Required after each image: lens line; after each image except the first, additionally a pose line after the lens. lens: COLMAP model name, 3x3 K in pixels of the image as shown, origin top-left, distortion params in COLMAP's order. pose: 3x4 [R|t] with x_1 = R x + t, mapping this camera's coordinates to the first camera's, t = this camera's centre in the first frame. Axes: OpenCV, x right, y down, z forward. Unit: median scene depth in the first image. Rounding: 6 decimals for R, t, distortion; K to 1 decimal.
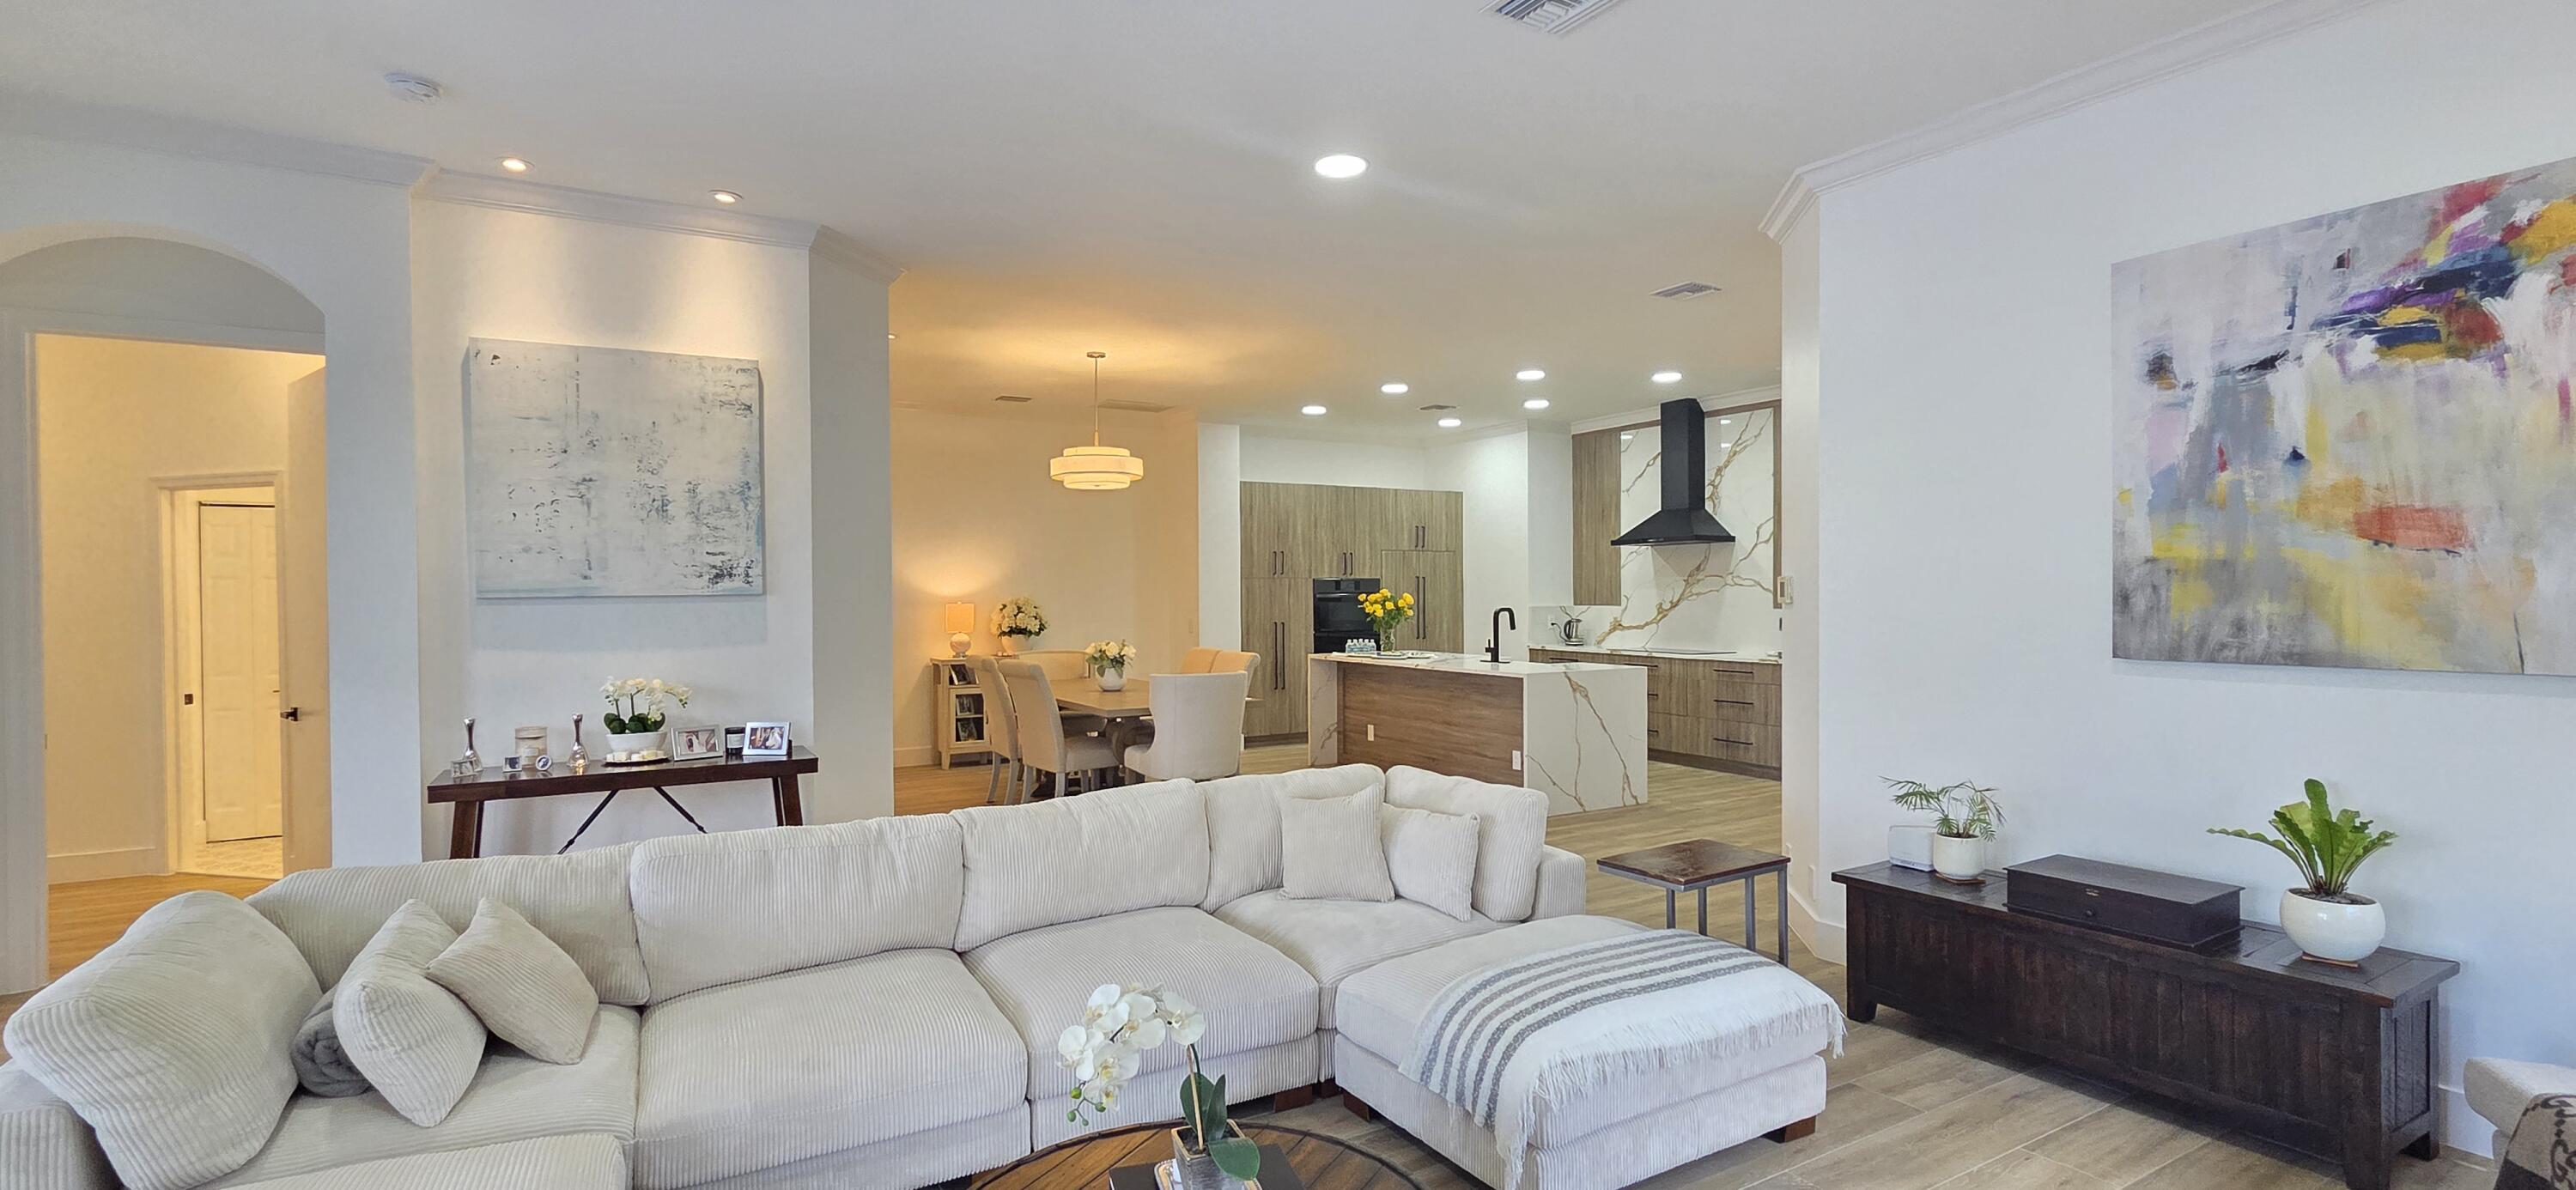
lens RADIAL K [[1117.2, 0, 1288.0], [0, 1117.2, 595.0], [0, 0, 1]] dist [0.000698, 0.000050]
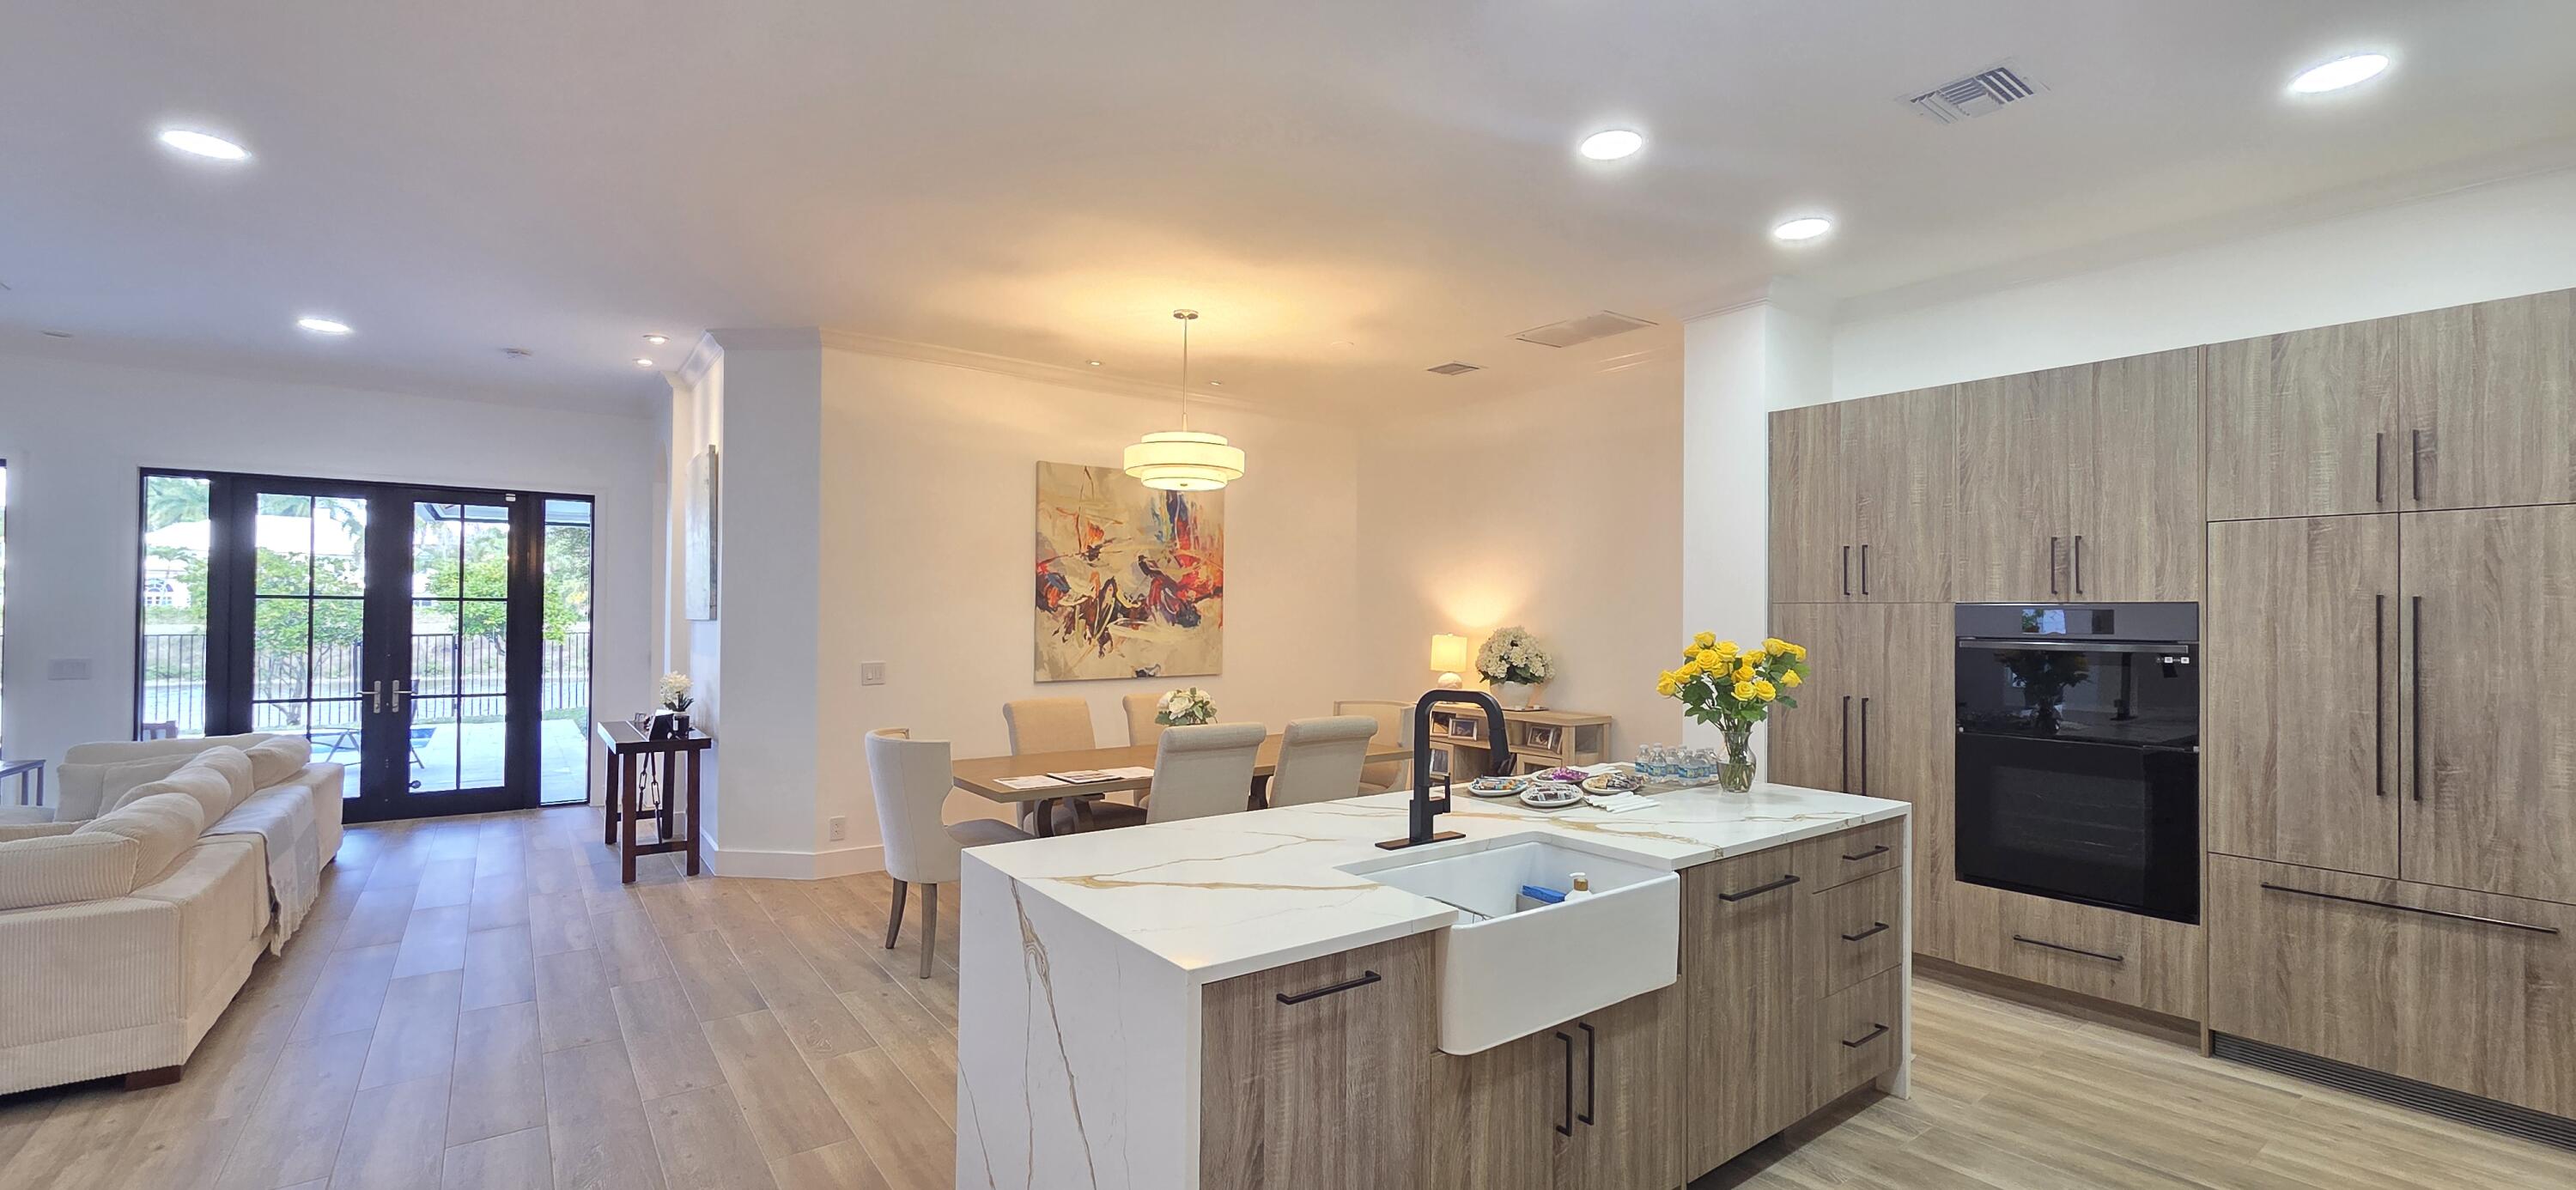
lens RADIAL K [[1050.1, 0, 1326.7], [0, 1050.1, 596.2], [0, 0, 1]] dist [0.000270, 0.000054]
pose [[0.132506, -0.008737, -0.991144, 0.427851], [-0.010500, 0.999893, -0.010217, -0.011893], [0.991127, 0.011761, 0.132400, 0.777739]]
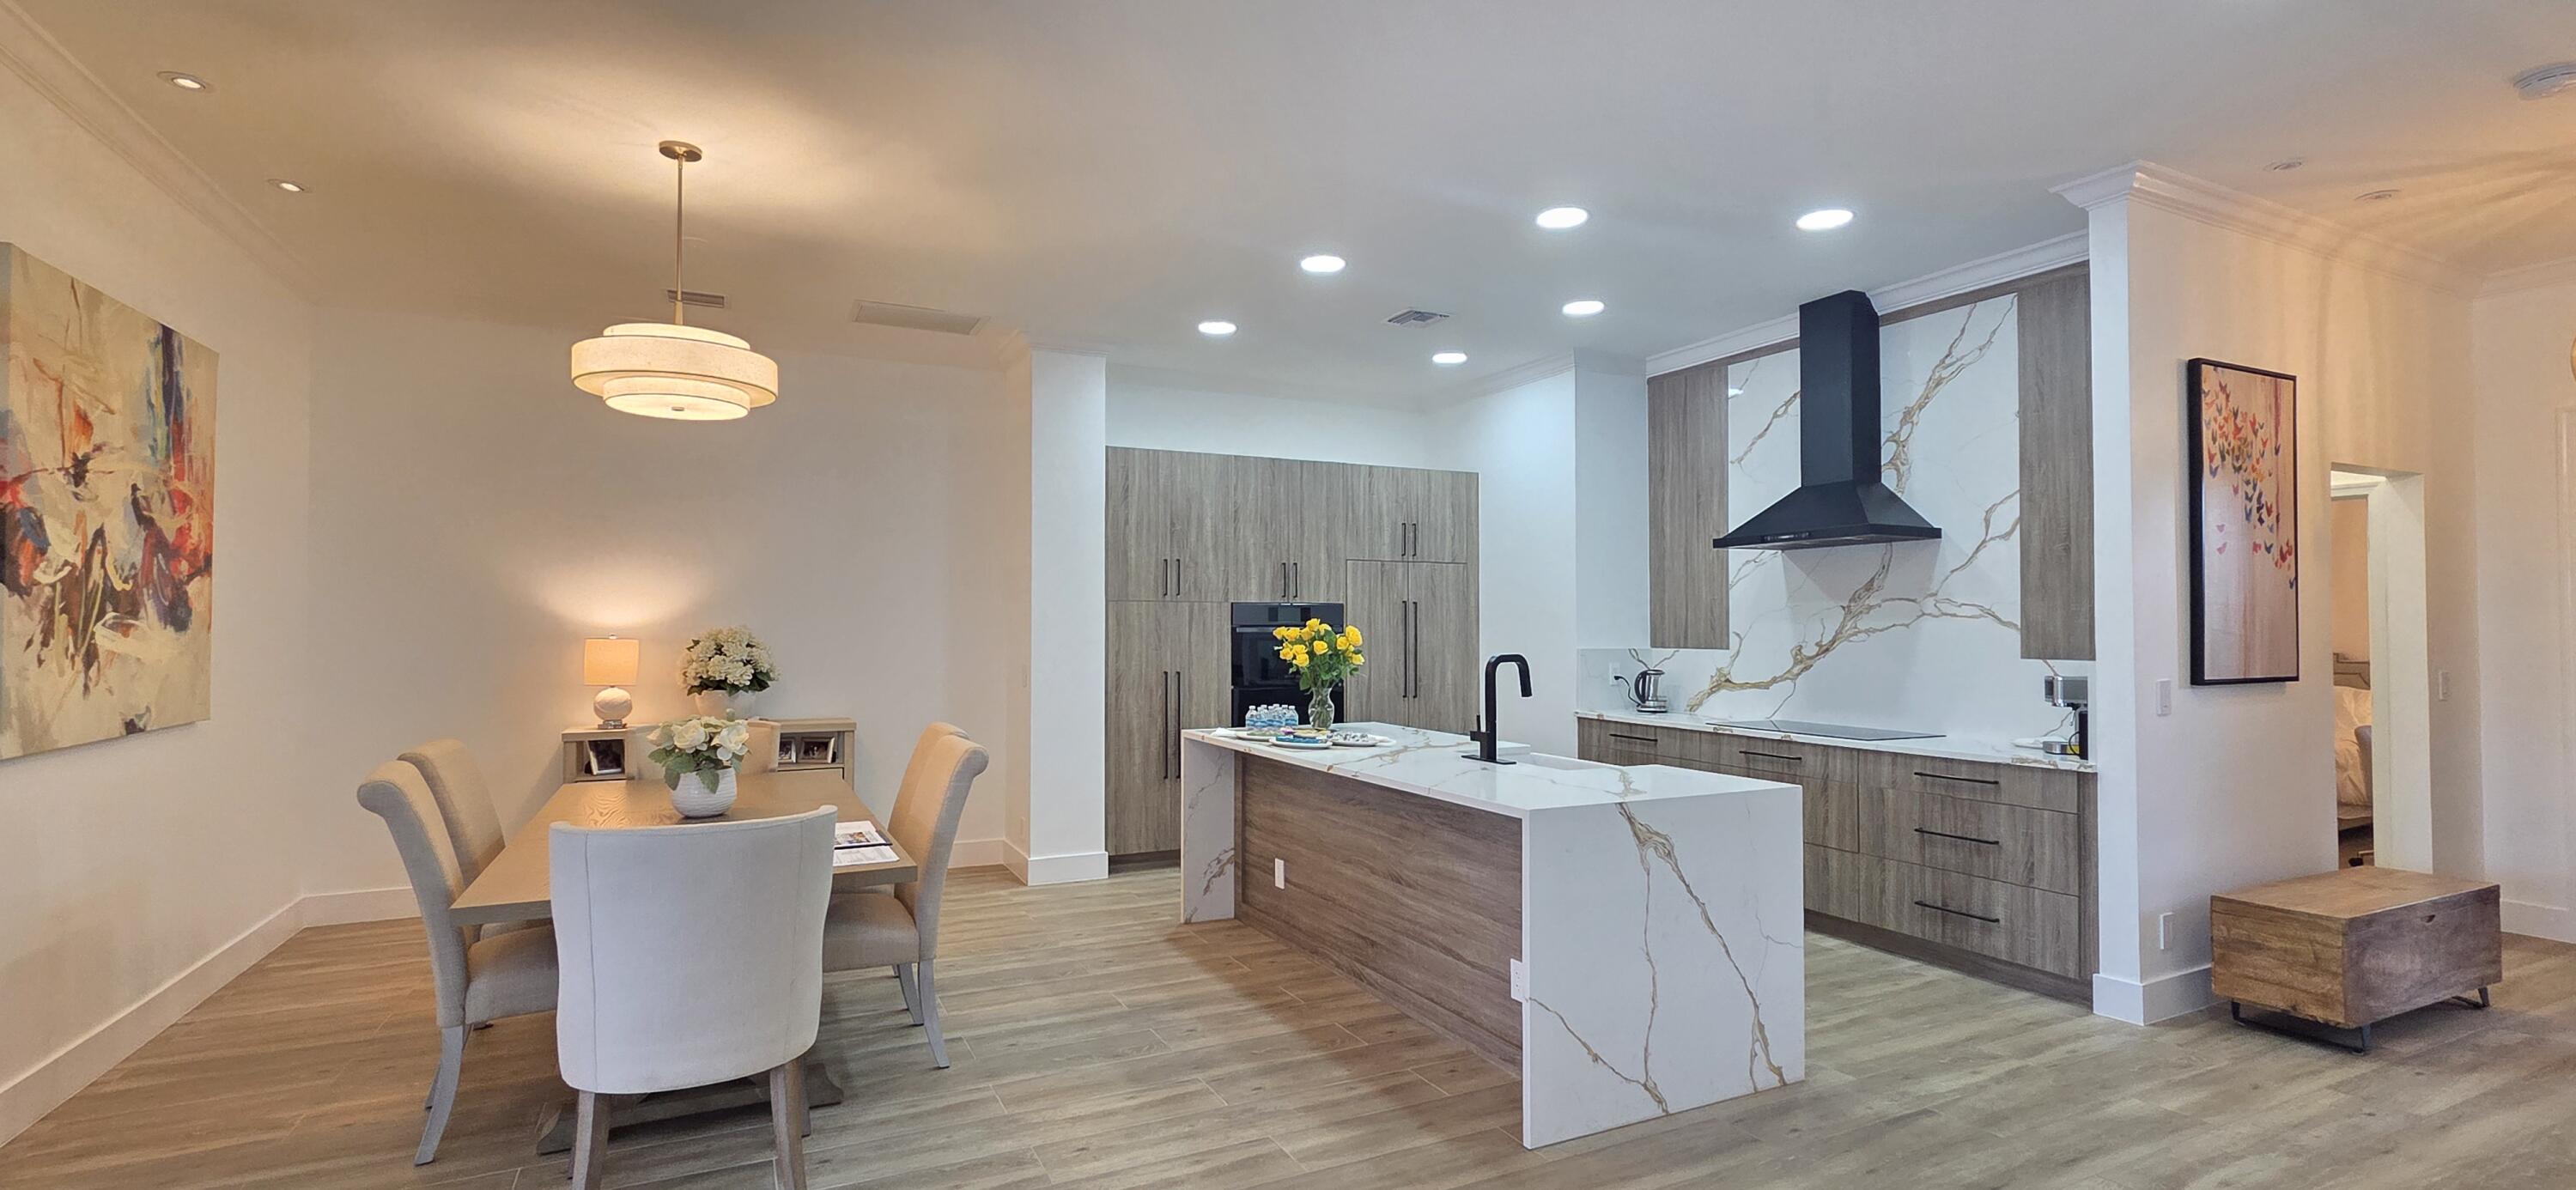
lens RADIAL K [[1117.2, 0, 1288.0], [0, 1117.2, 595.0], [0, 0, 1]] dist [0.000698, 0.000050]
pose [[0.997414, 0.004080, -0.071761, 0.110209], [-0.006269, 0.999521, -0.030303, -0.000063], [0.071603, 0.030674, 0.996961, 0.406360]]
